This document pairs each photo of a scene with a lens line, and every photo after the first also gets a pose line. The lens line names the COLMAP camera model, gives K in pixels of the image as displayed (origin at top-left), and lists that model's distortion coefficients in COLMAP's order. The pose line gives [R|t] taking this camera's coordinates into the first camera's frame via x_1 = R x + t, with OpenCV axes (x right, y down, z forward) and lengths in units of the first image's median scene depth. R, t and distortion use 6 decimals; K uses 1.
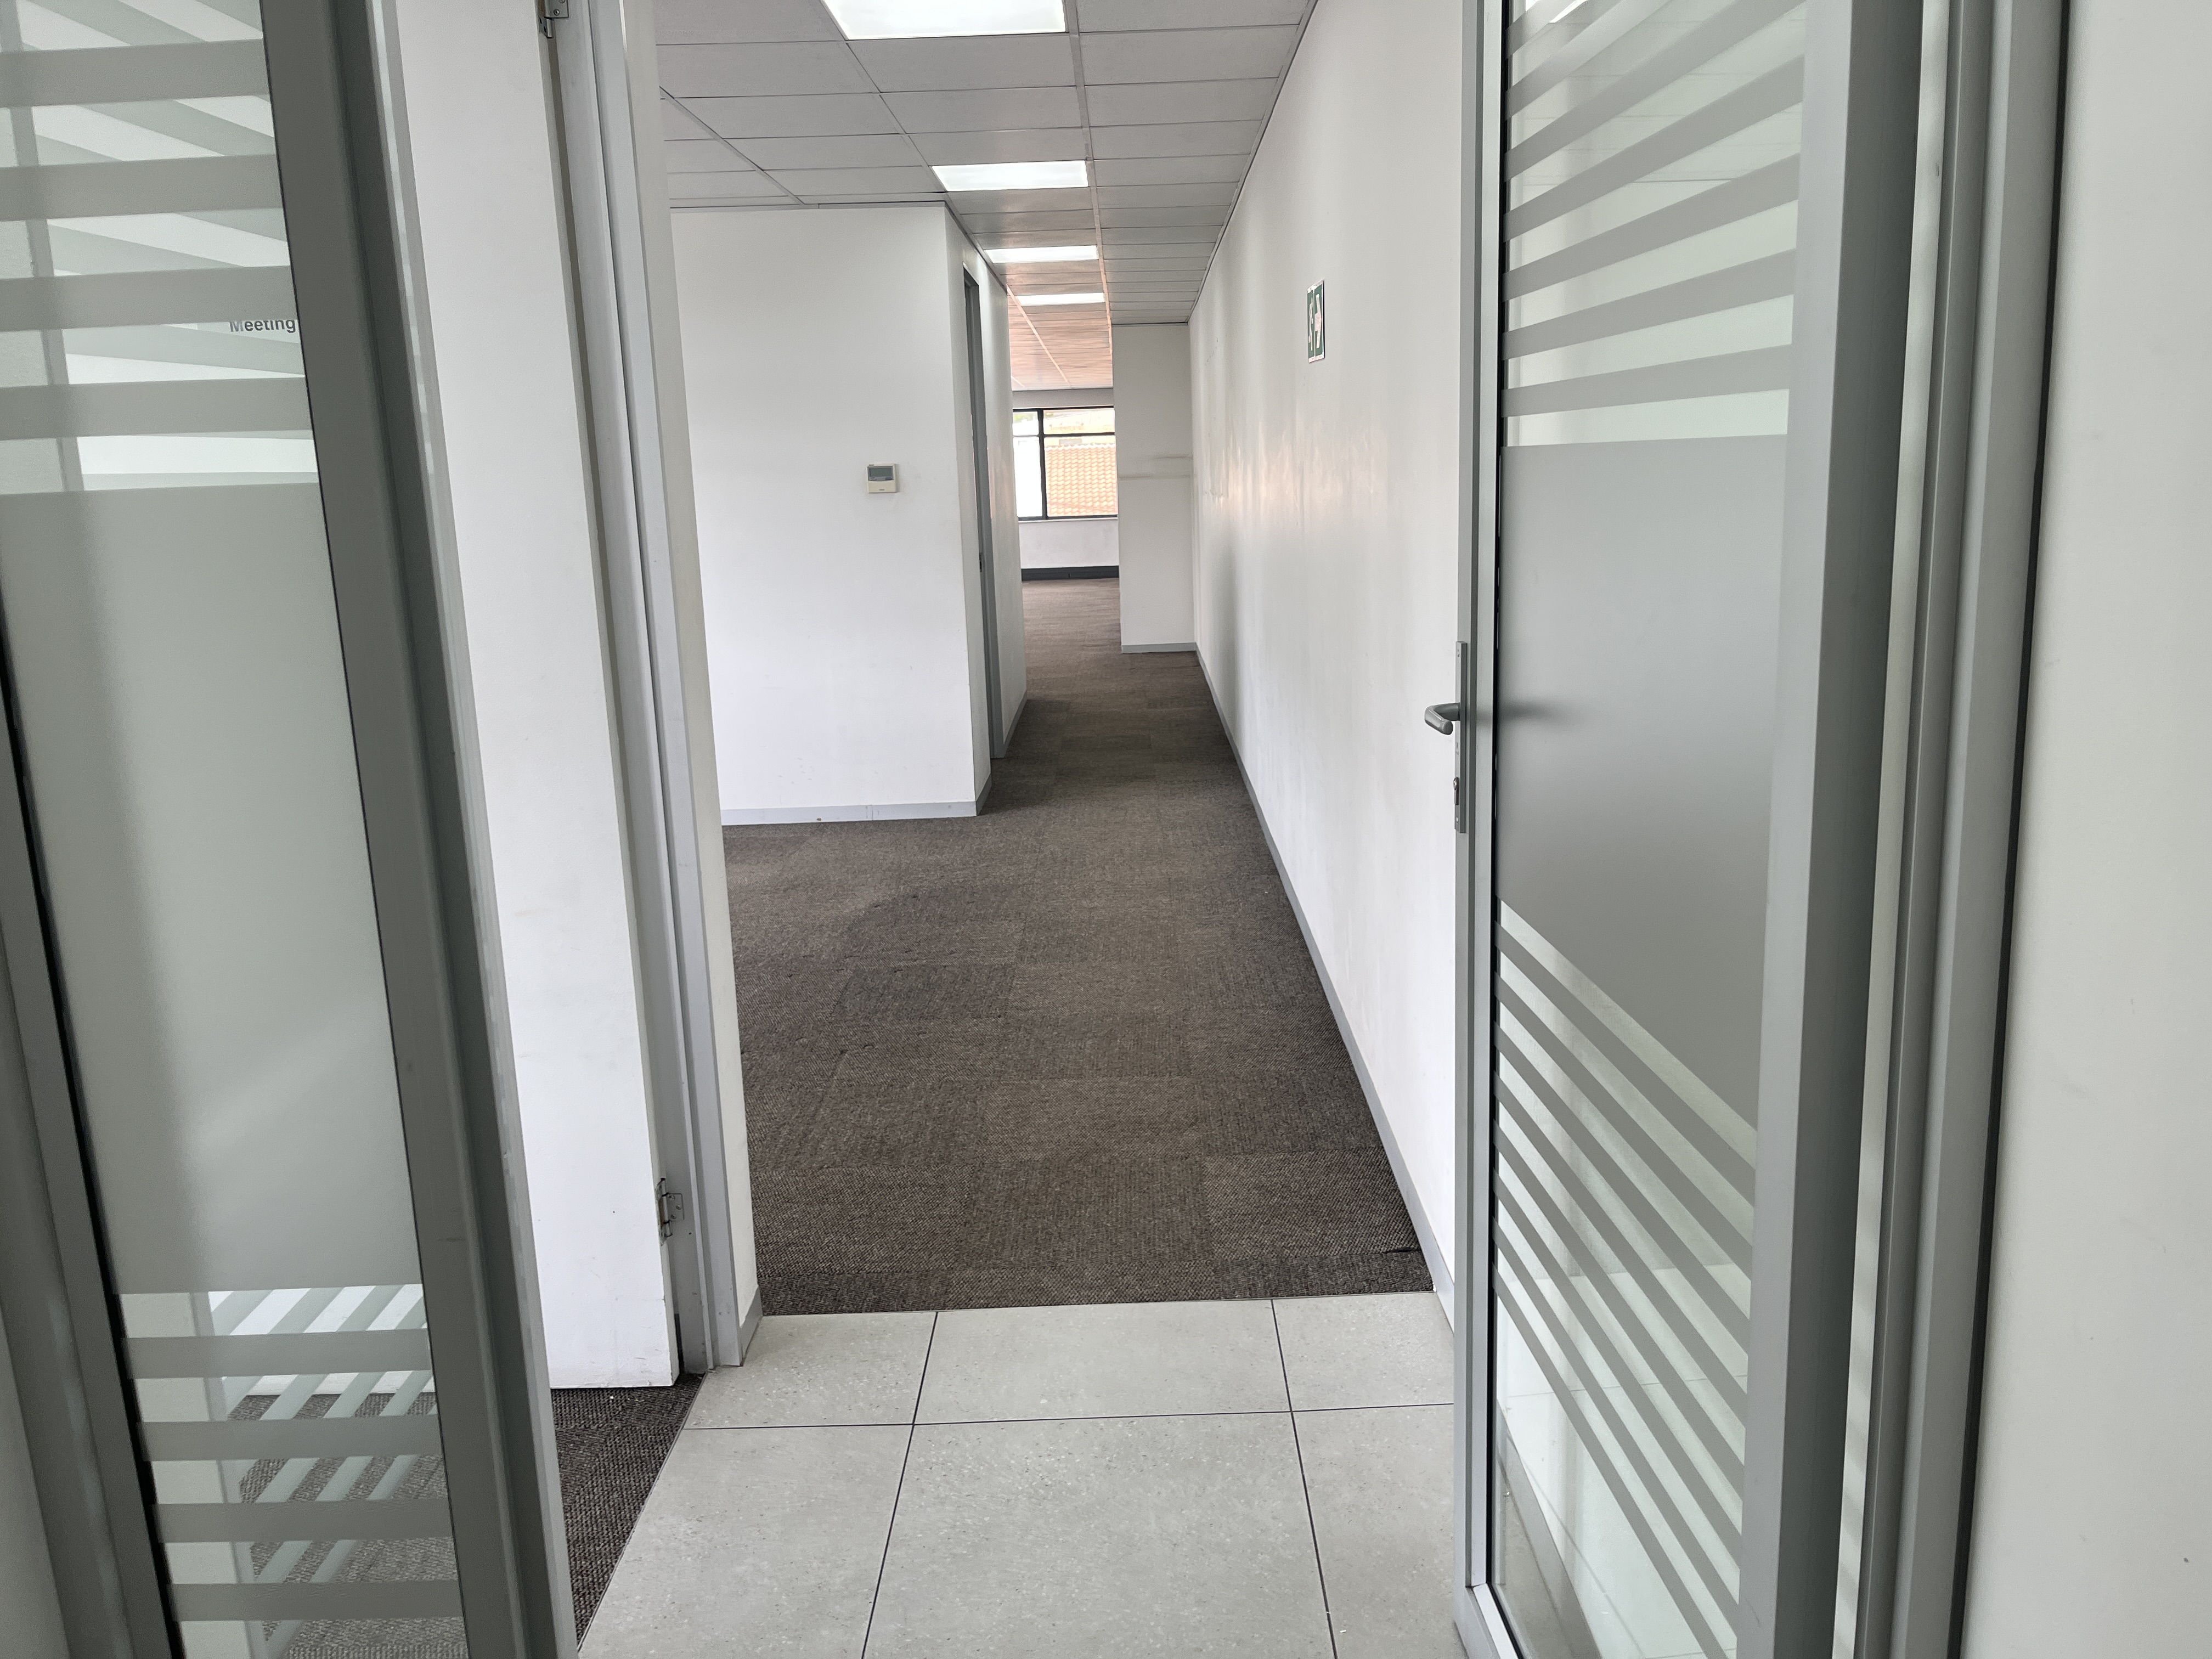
lens RADIAL K [[1695.7, 0, 1131.5], [0, 1695.7, 835.7], [0, 0, 1]] dist [0.070039, -0.098612]
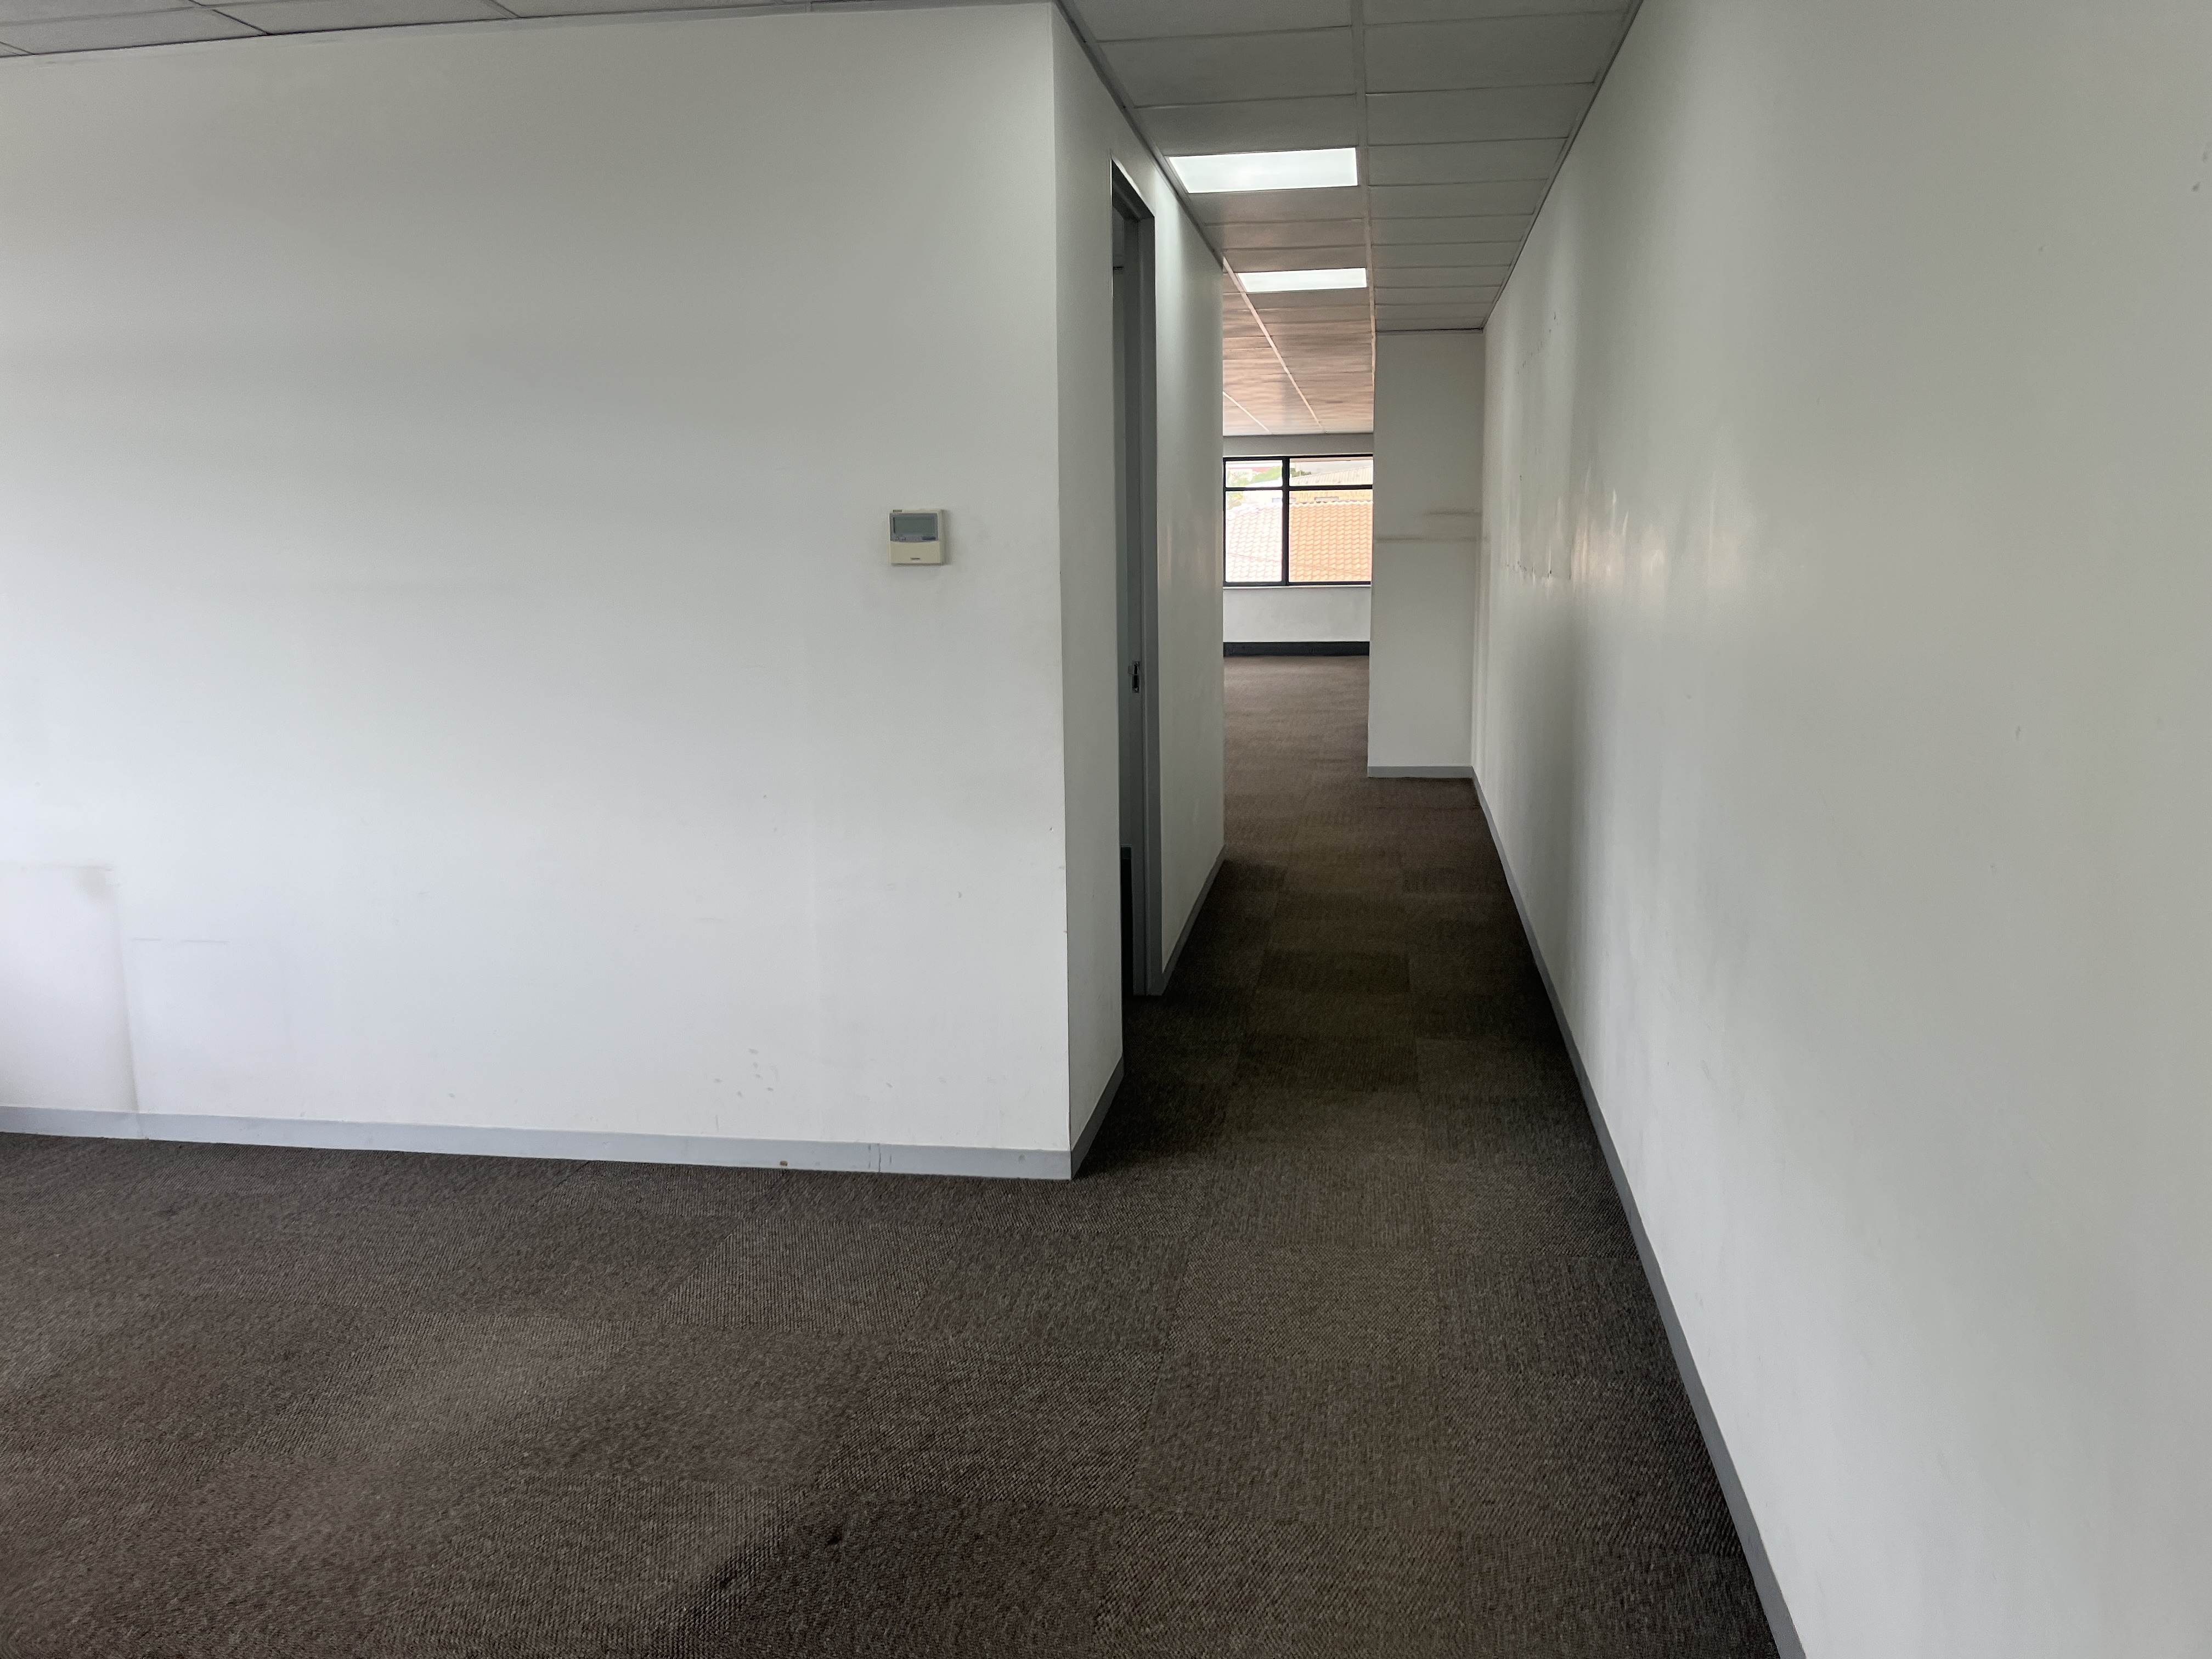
lens RADIAL K [[1695.7, 0, 1131.5], [0, 1695.7, 835.7], [0, 0, 1]] dist [0.070039, -0.098612]
pose [[0.988997, 0.045271, -0.140839, -0.002738], [-0.049800, 0.998344, -0.028798, -0.070598], [0.139302, 0.035495, 0.989614, 0.328537]]
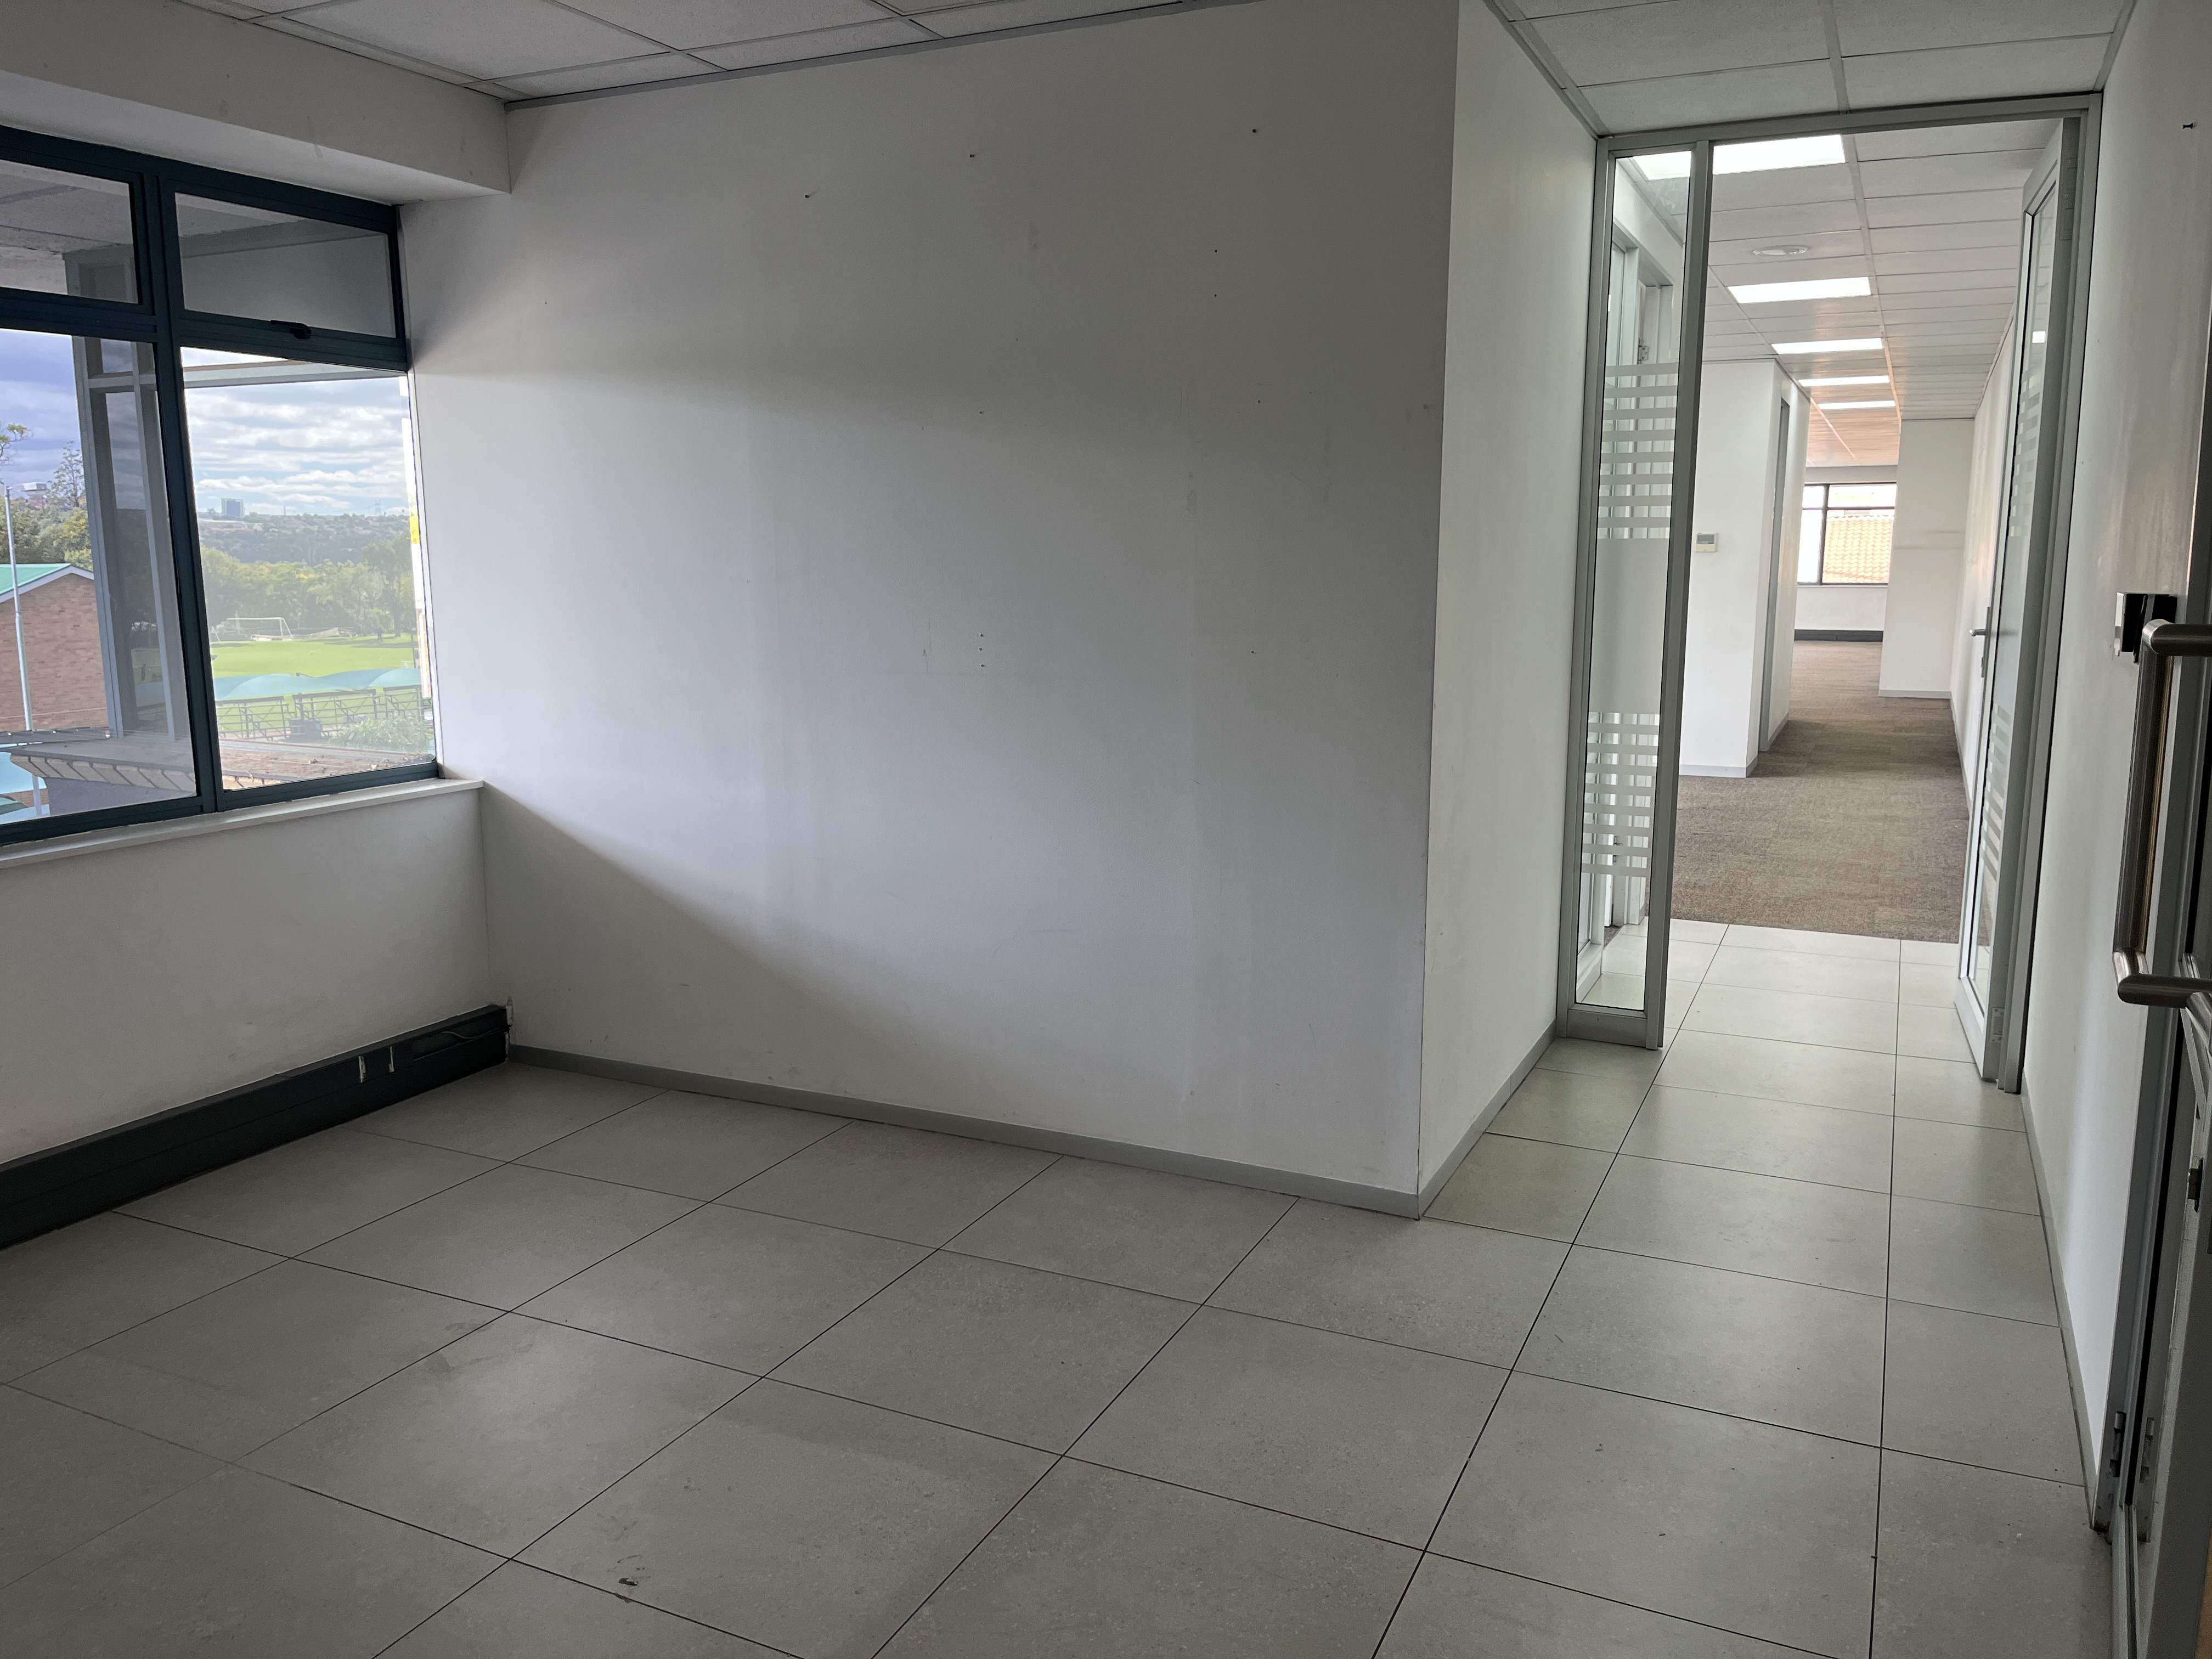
lens RADIAL K [[1686.1, 0, 1113.7], [0, 1686.1, 842.1], [0, 0, 1]] dist [0.071884, -0.096882]
pose [[0.904641, 0.105523, -0.412904, 0.016615], [-0.118186, 0.992978, -0.005169, 0.077213], [0.409459, 0.053475, 0.910760, -0.358924]]
